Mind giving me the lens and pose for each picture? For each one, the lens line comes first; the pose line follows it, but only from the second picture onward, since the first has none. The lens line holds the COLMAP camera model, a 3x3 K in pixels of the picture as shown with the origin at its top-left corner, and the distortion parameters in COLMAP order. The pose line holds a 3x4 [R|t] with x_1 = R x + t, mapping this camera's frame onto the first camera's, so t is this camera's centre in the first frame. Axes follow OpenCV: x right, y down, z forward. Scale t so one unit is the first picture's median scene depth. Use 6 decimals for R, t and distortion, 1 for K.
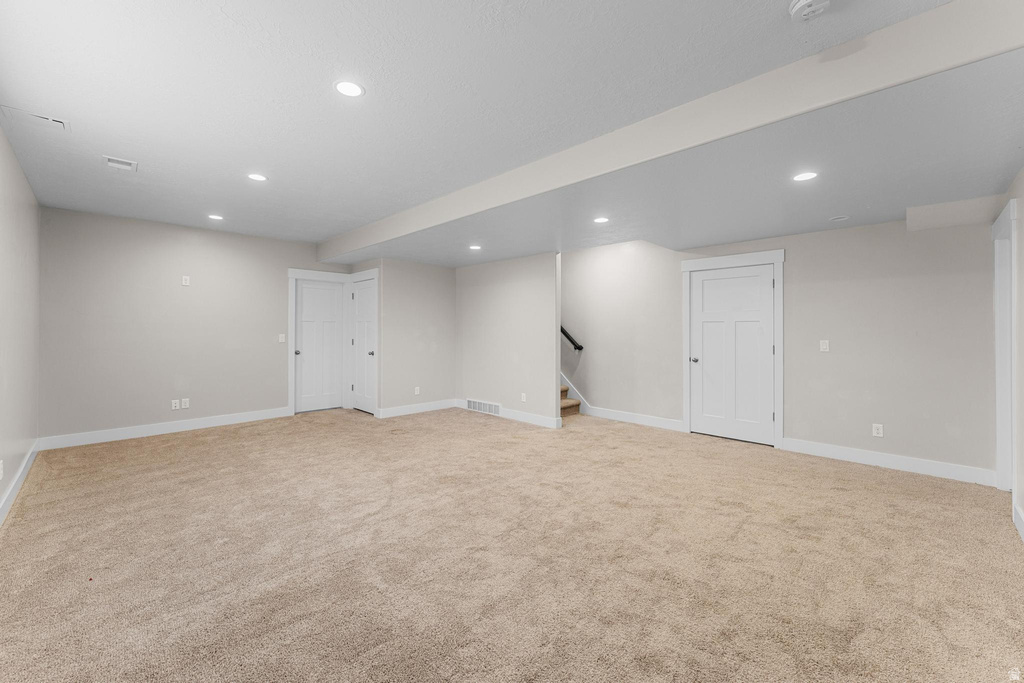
lens RADIAL K [[419.1, 0, 511.5], [0, 419.1, 329.0], [0, 0, 1]] dist [-0.000034, -0.000007]
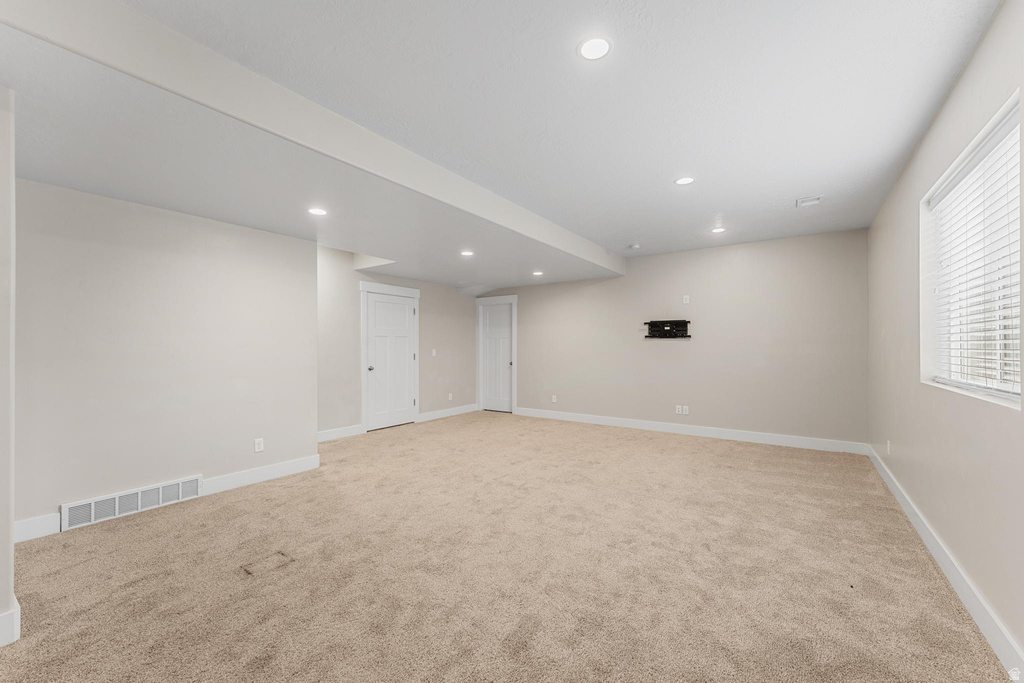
lens RADIAL K [[405.5, 0, 512.0], [0, 405.5, 341.5], [0, 0, 1]] dist [0.001139, 0.000101]
pose [[-0.166012, 0.008193, 0.986090, -0.838497], [-0.002502, 0.999959, -0.008730, 0.008315], [-0.986121, -0.003917, -0.165985, 0.905326]]
